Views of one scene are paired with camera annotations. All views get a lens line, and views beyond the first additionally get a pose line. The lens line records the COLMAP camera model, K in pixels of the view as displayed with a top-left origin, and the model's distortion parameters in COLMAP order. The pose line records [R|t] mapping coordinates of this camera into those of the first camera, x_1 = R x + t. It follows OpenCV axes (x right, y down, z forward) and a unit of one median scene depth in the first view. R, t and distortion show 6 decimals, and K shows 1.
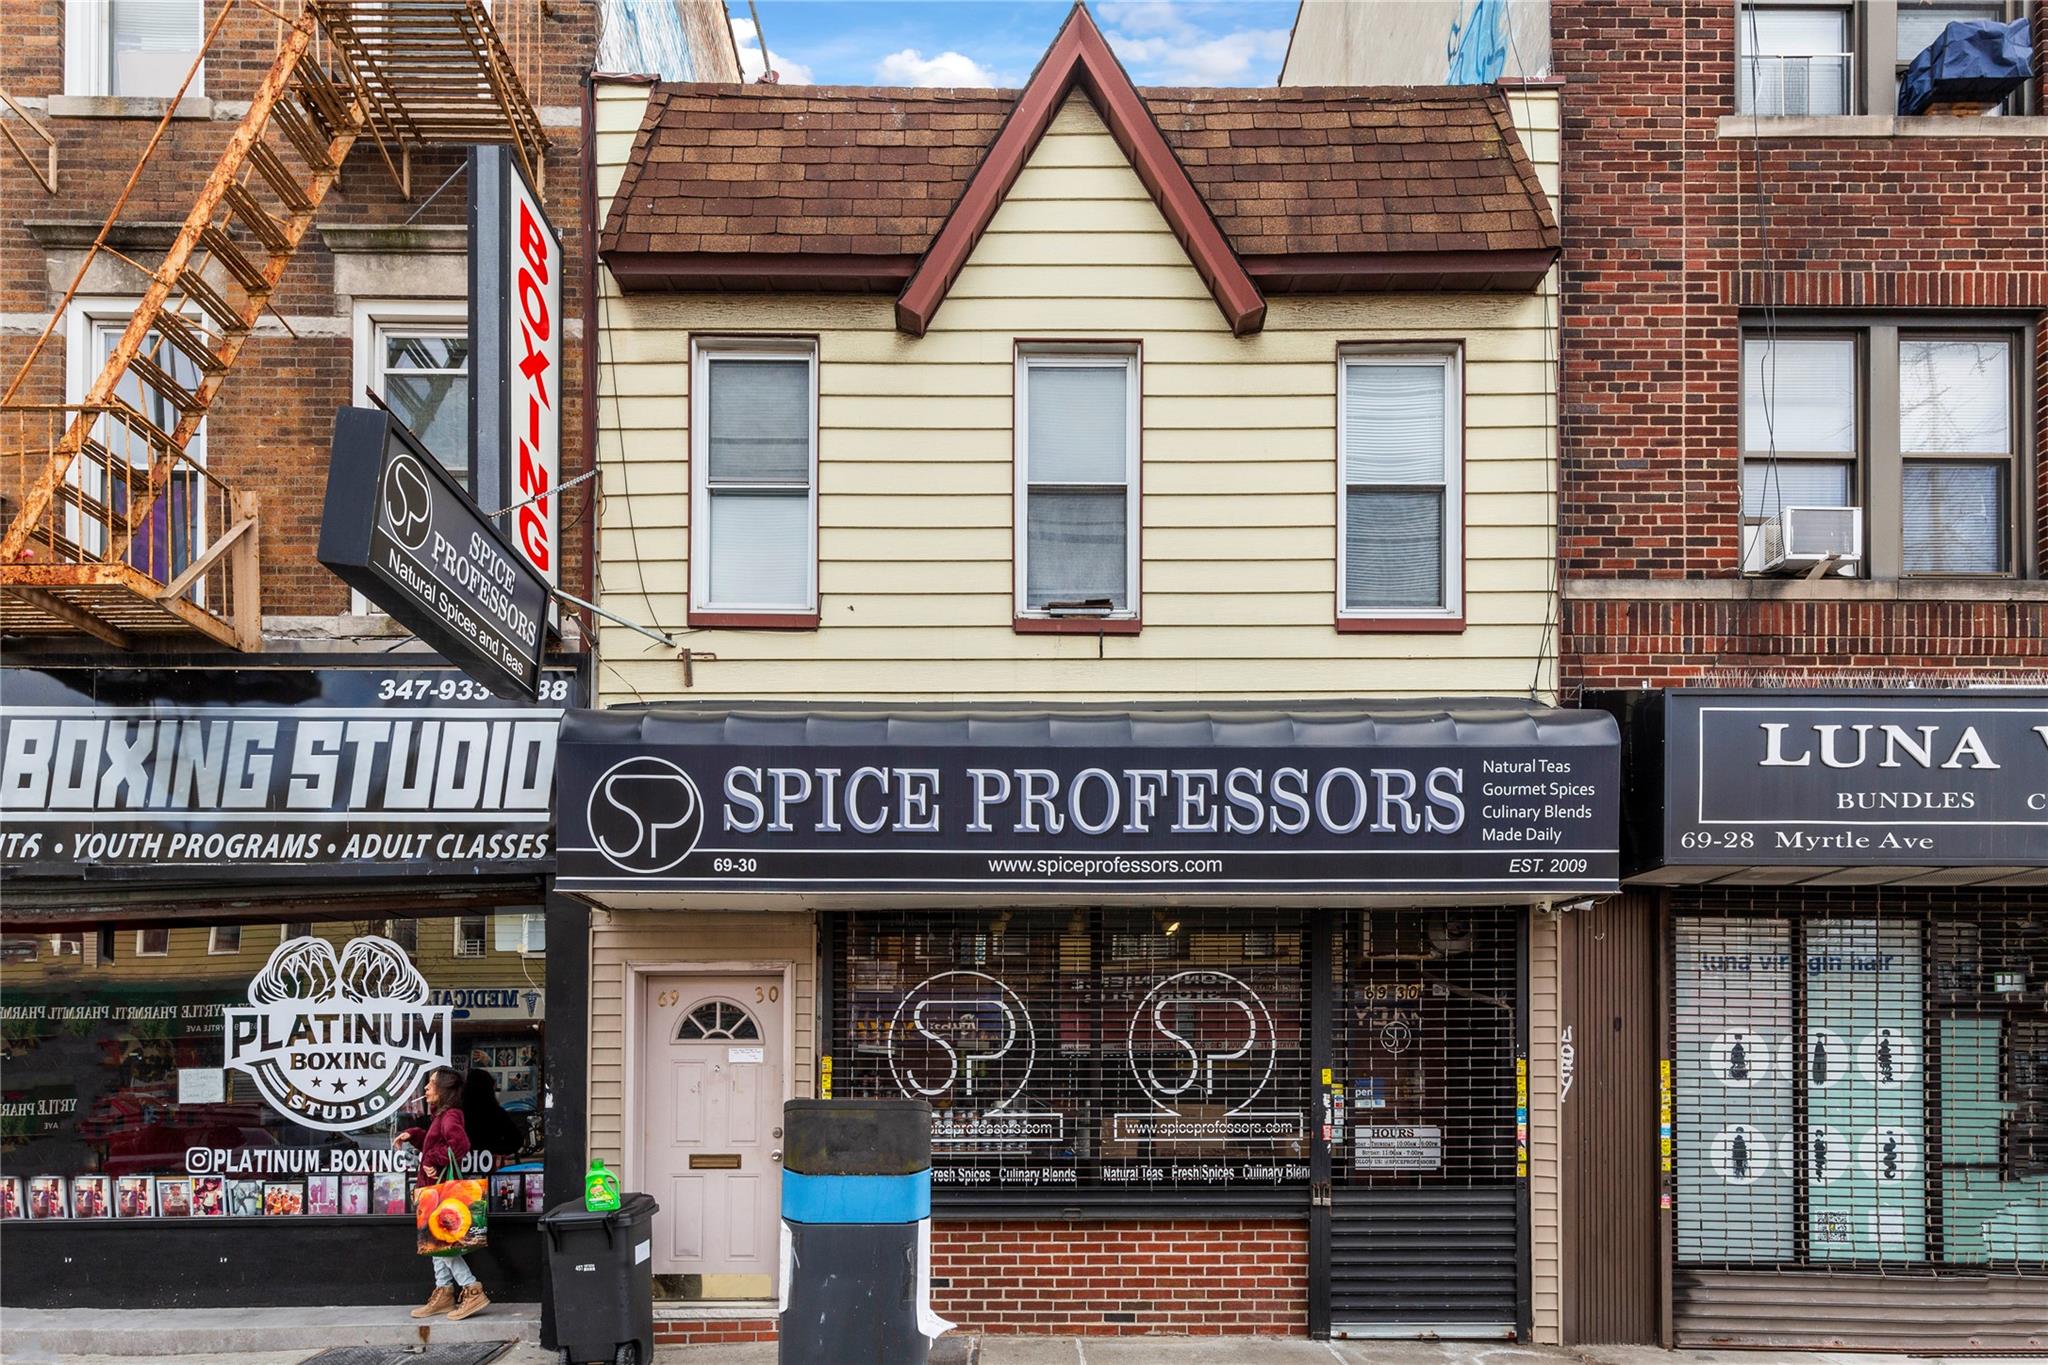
lens RADIAL K [[1145.7, 0, 1023.6], [0, 1145.7, 721.0], [0, 0, 1]] dist [0.005248, 0.001837]
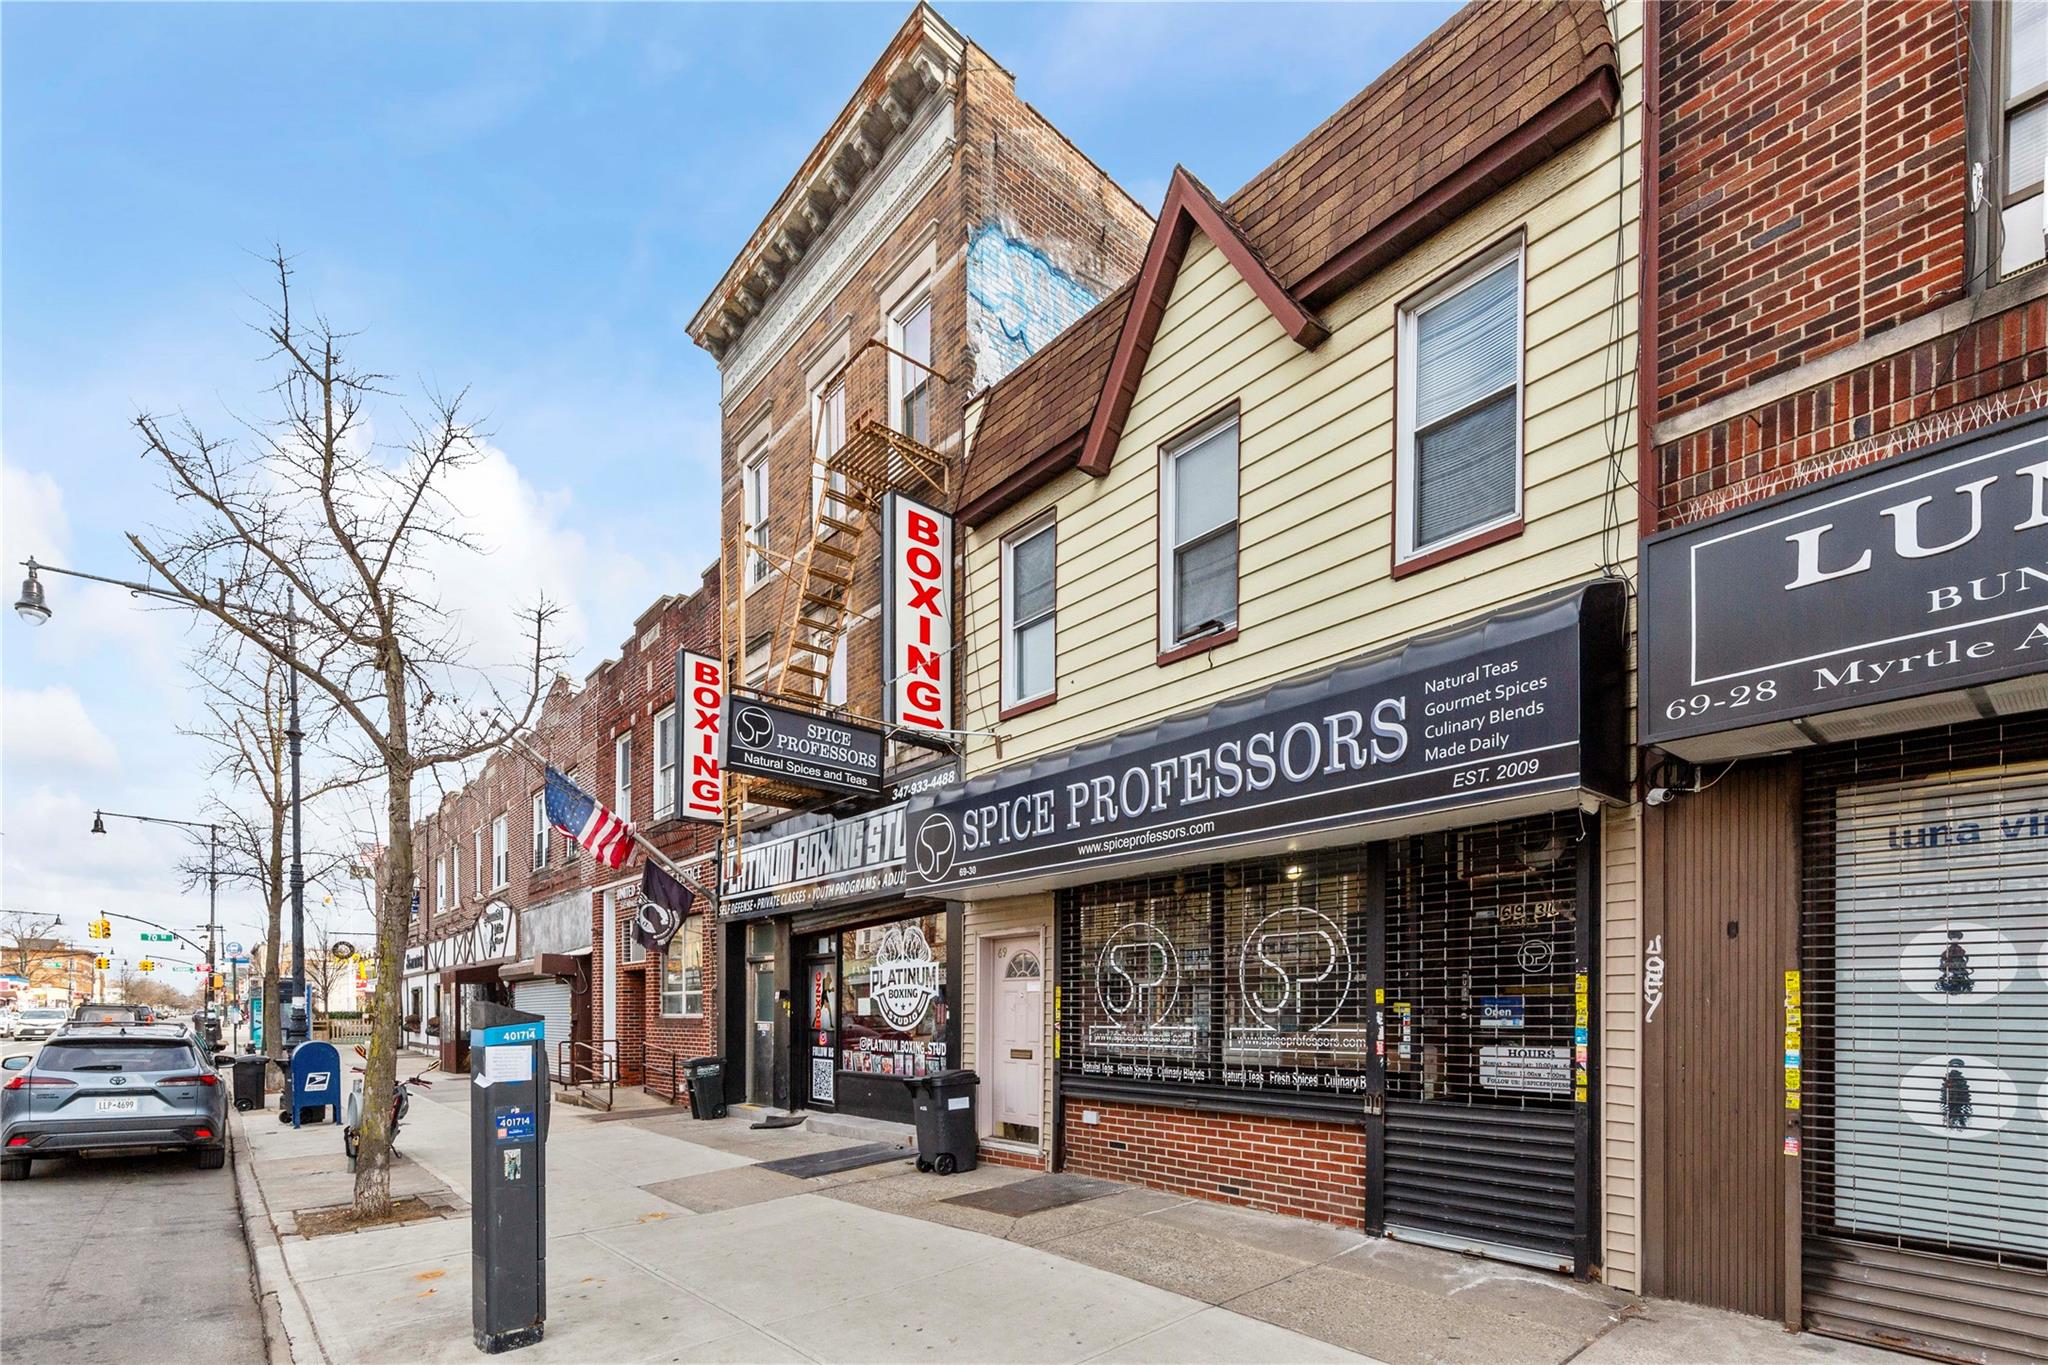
lens RADIAL K [[914.3, 0, 1024.0], [0, 914.3, 682.5], [0, 0, 1]] dist [0.003004, -0.000202]
pose [[0.622412, -0.264293, -0.736717, 0.788899], [0.233092, 0.961145, -0.147878, 0.072752], [0.747175, -0.079682, 0.659833, 0.194818]]
